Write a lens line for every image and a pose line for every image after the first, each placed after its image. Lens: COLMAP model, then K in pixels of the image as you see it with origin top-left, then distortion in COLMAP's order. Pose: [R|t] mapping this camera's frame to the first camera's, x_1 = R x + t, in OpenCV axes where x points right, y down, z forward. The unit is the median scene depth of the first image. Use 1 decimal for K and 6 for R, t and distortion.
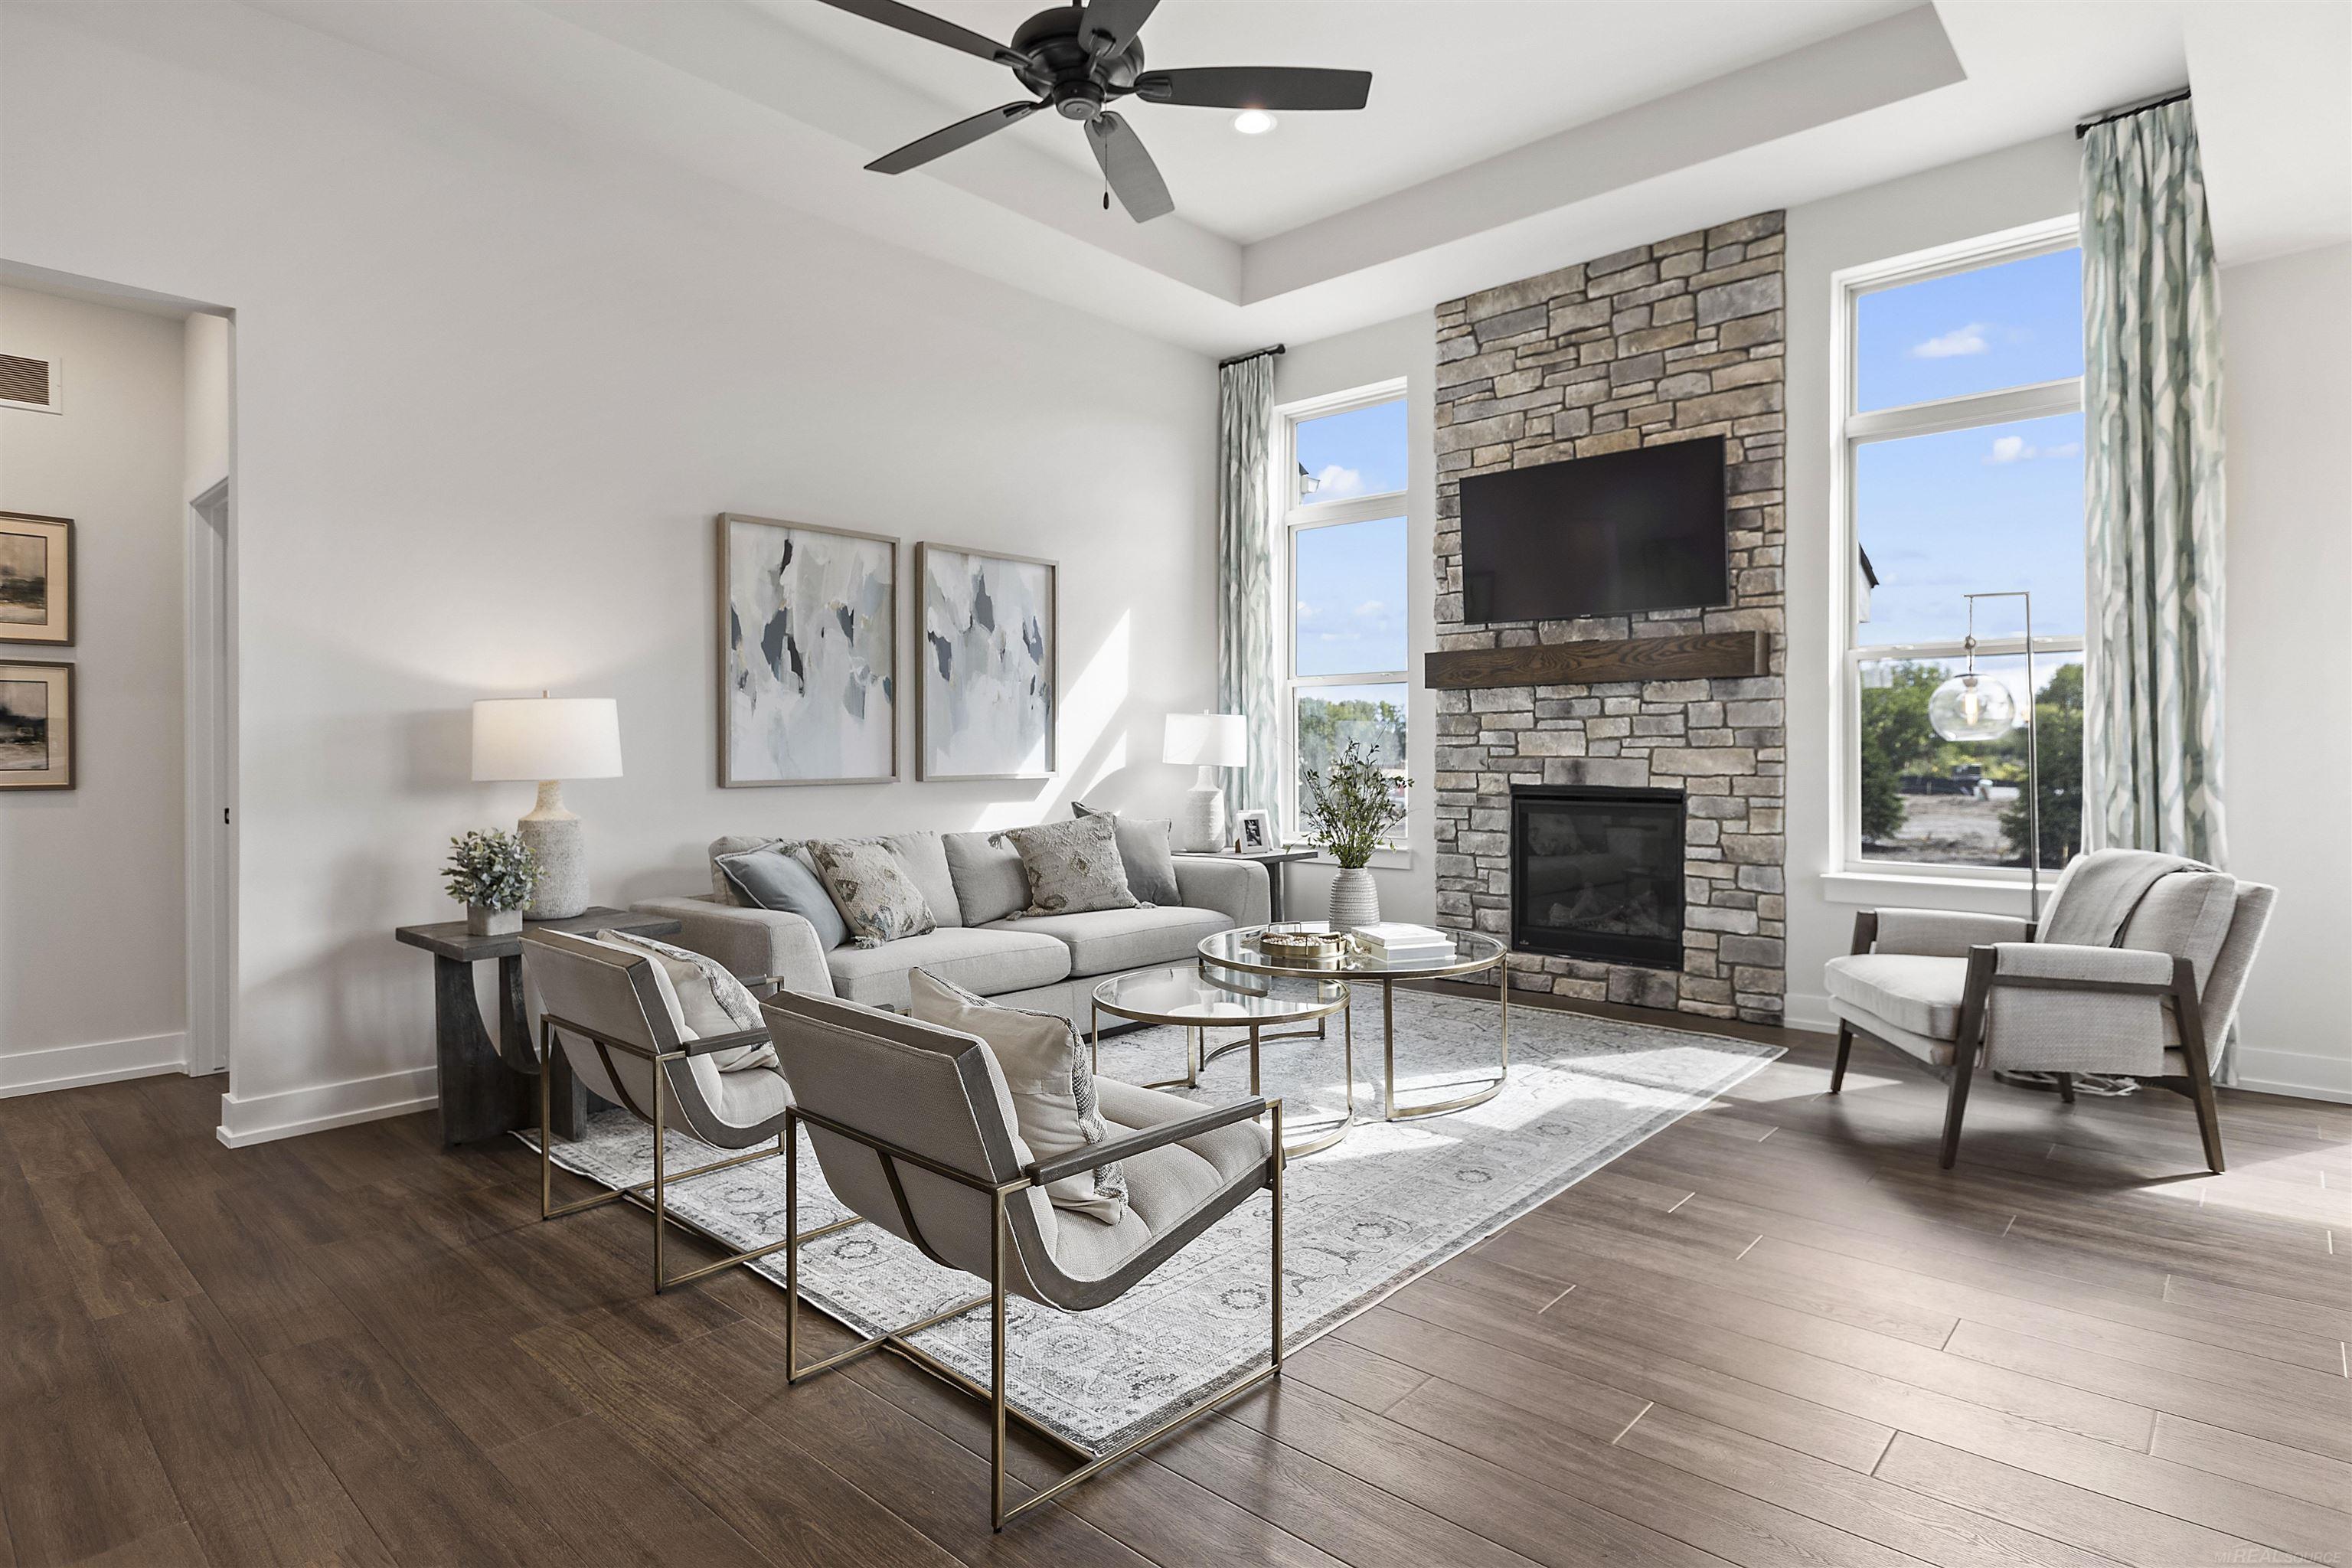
lens RADIAL K [[1238.0, 0, 1180.0], [0, 1238.0, 746.5], [0, 0, 1]] dist [0.001742, 0.001660]
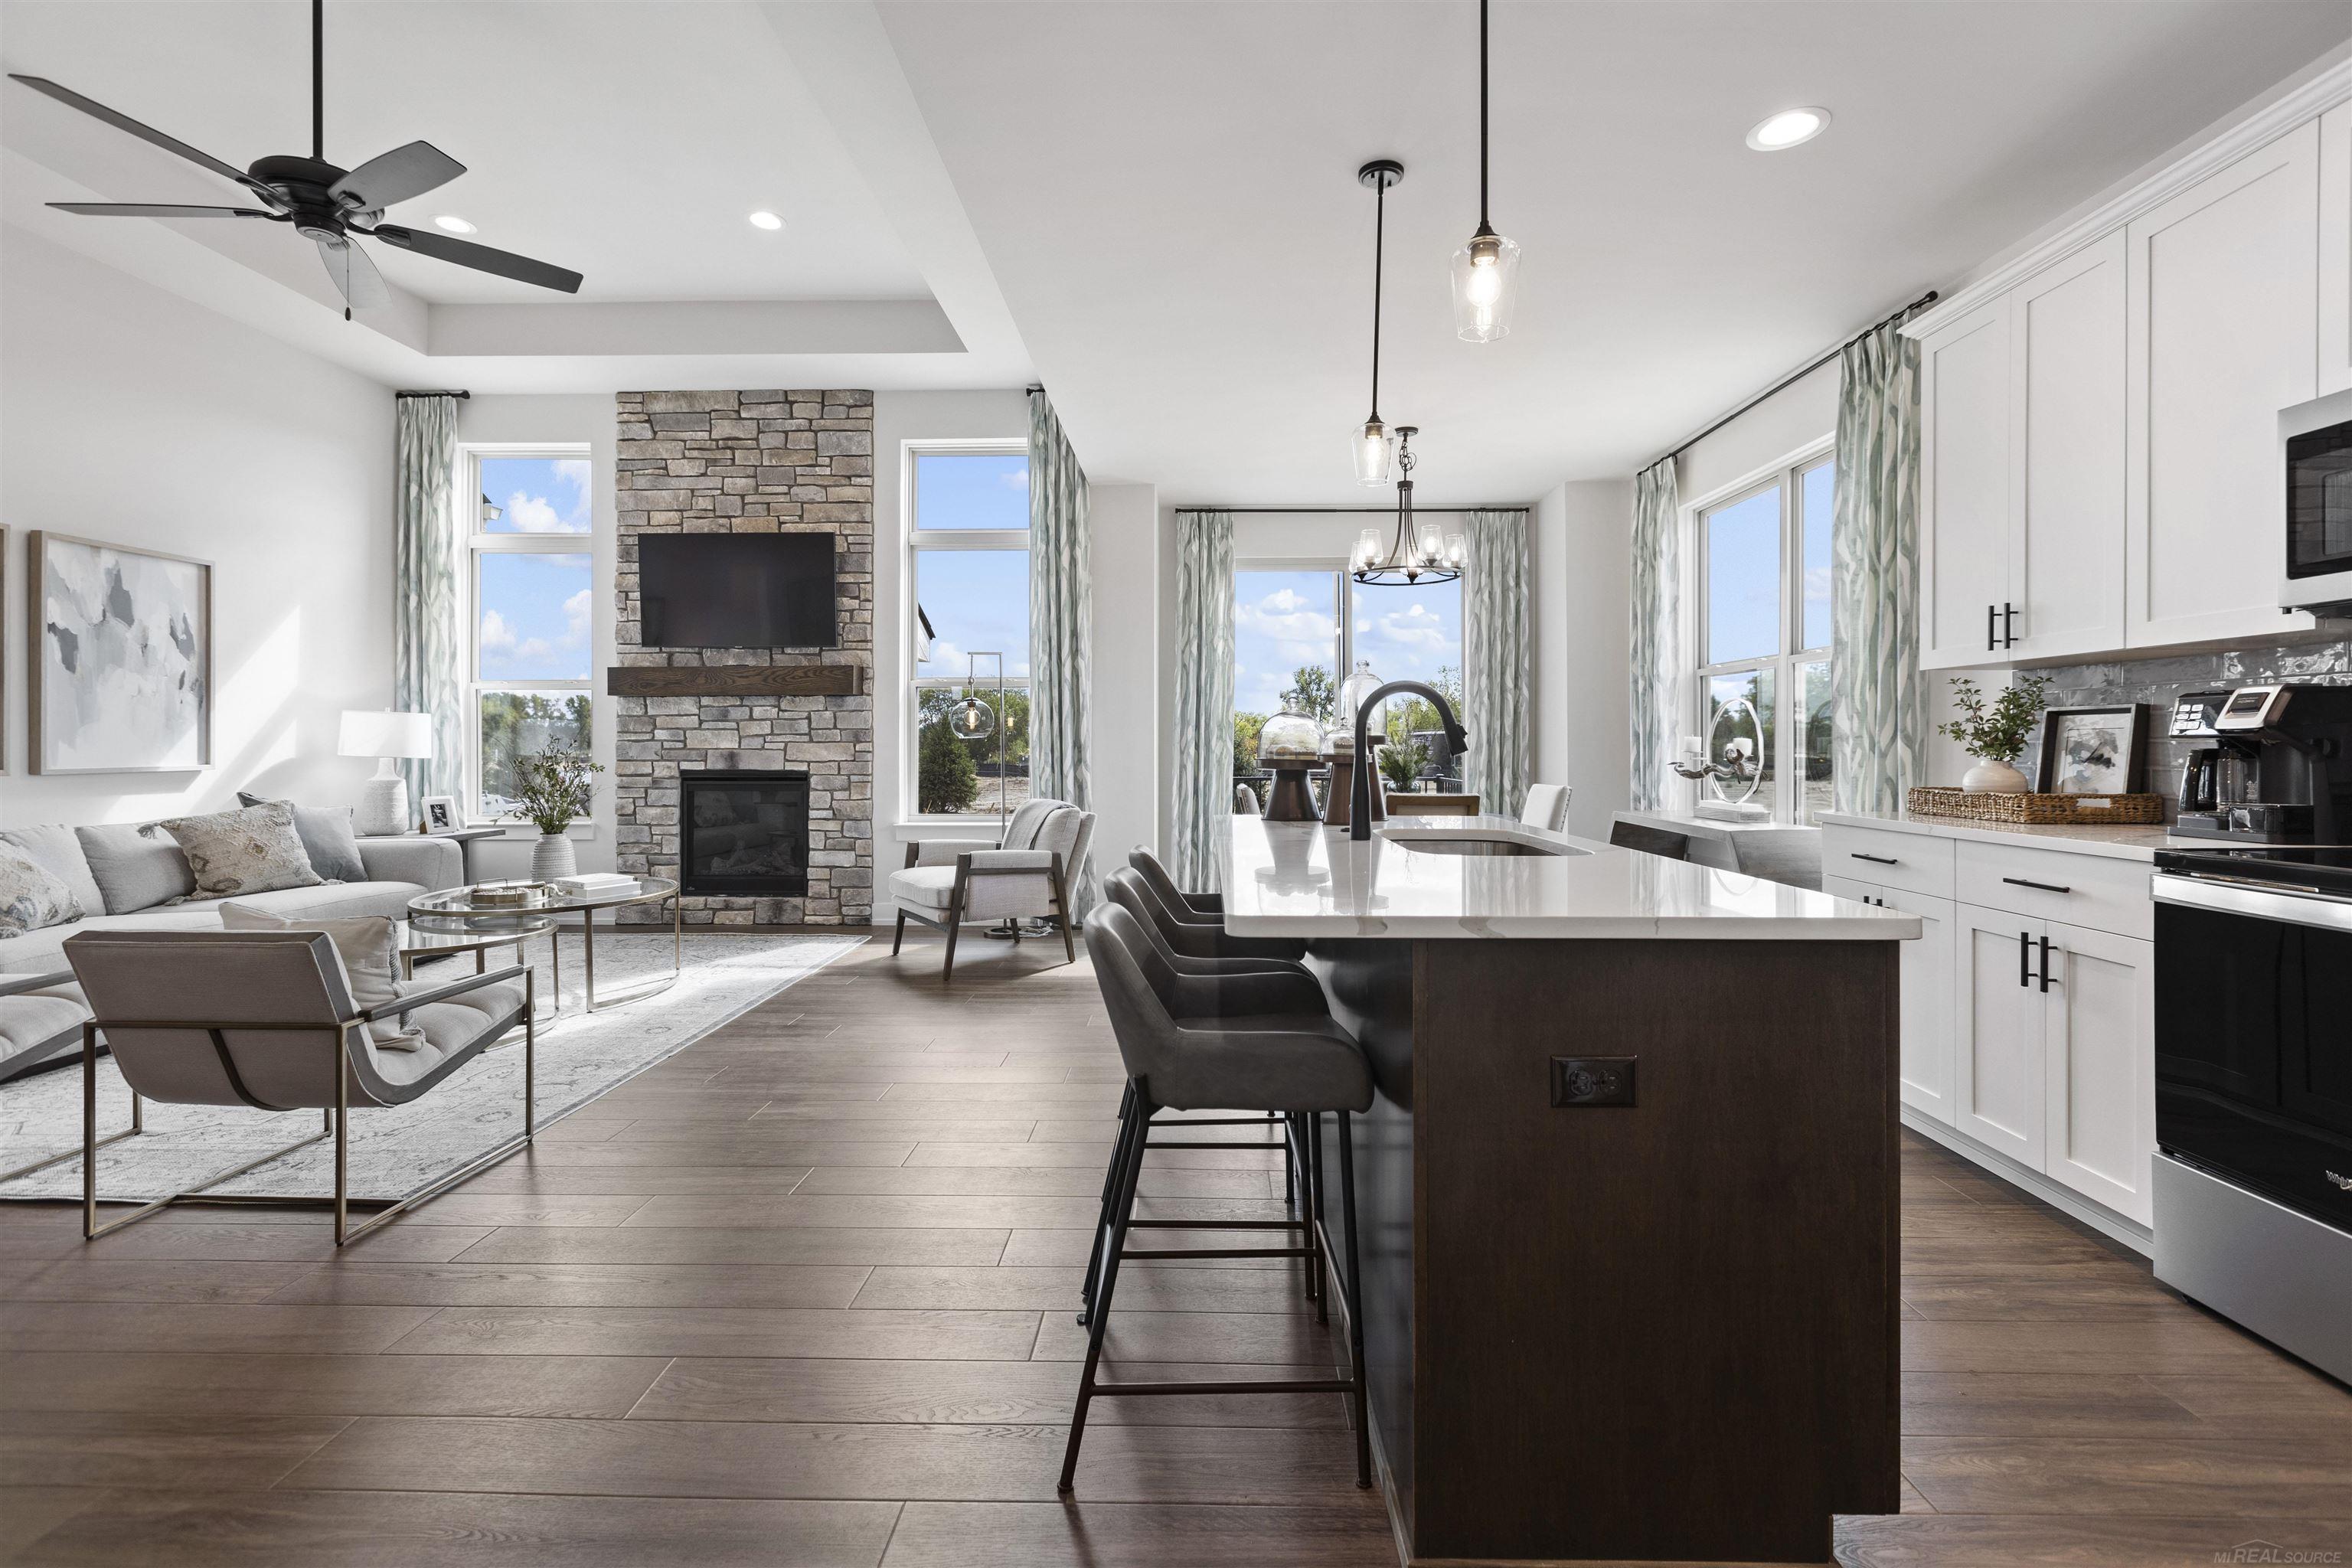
lens RADIAL K [[1052.2, 0, 1186.4], [0, 1052.2, 749.3], [0, 0, 1]] dist [-0.001075, -0.001004]
pose [[0.754912, -0.001950, 0.655823, -0.072574], [-0.003064, 0.999974, 0.006499, -0.000476], [-0.655818, -0.006916, 0.754887, -0.239115]]
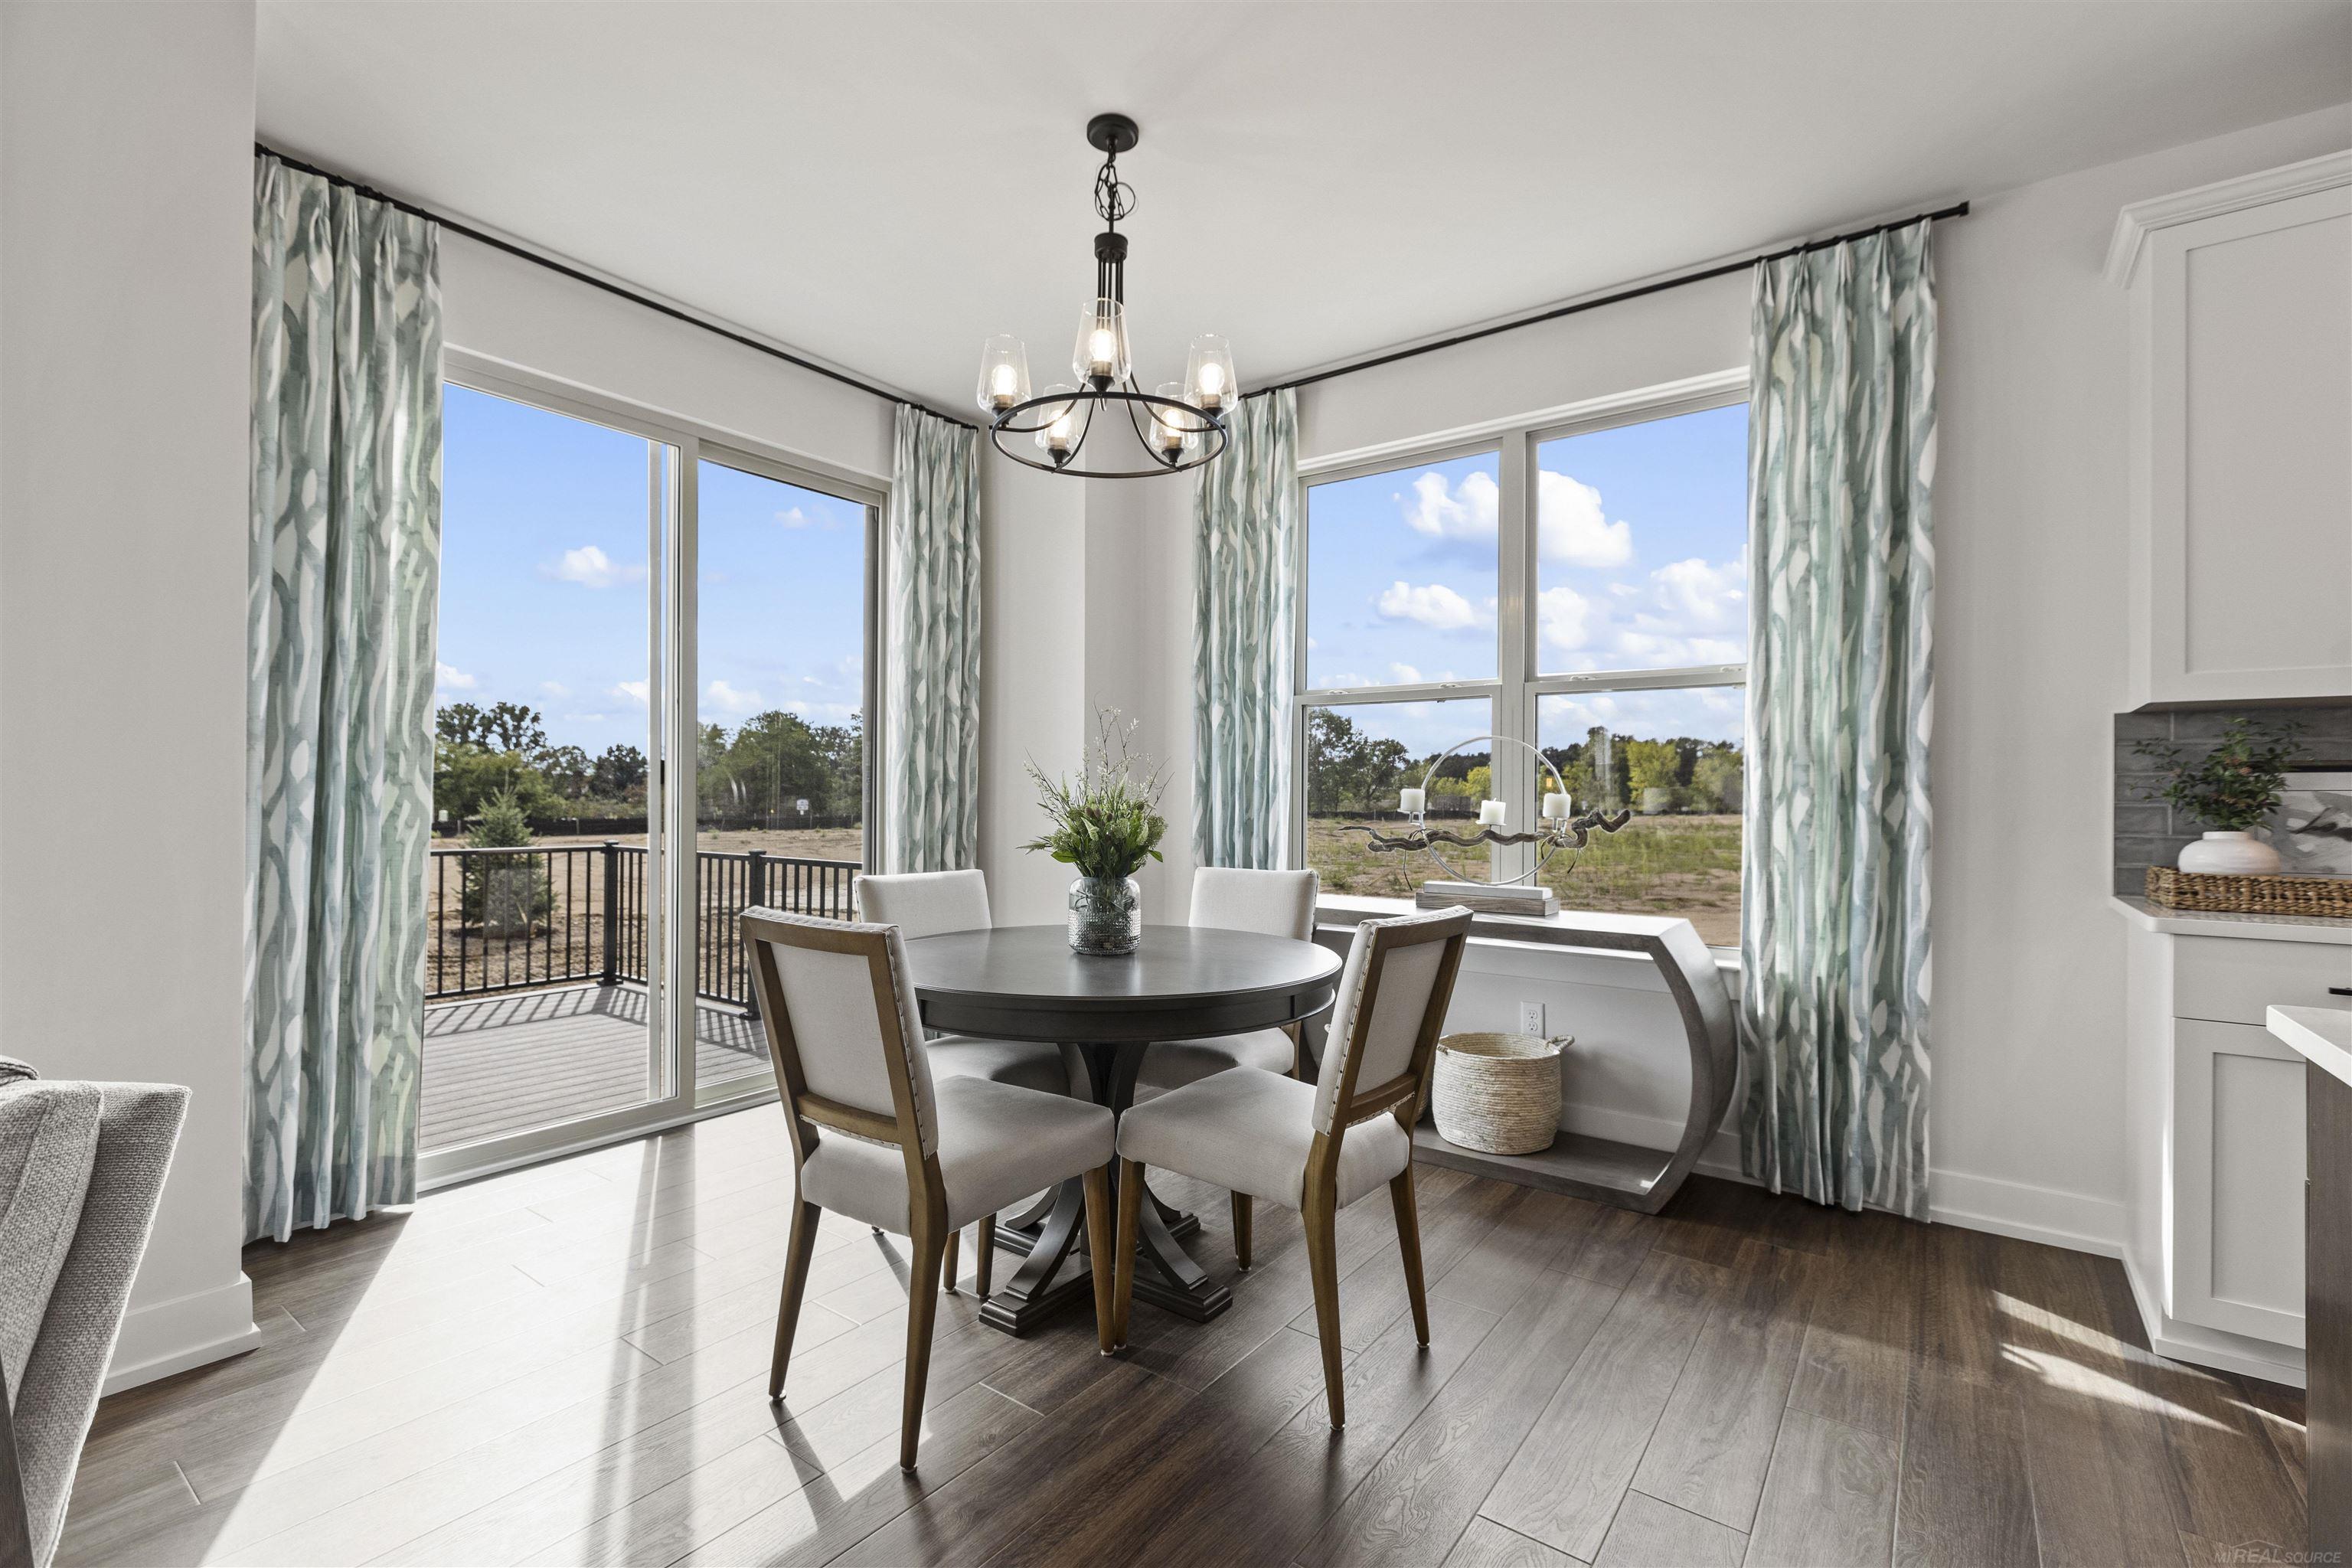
lens RADIAL K [[1052.2, 0, 1185.6], [0, 1052.2, 806.8], [0, 0, 1]] dist [-0.001075, -0.001004]
pose [[-0.090421, -0.005955, 0.995886, 0.292499], [-0.013075, 0.999903, 0.004792, 0.001735], [-0.995818, -0.012588, -0.090490, 0.433554]]
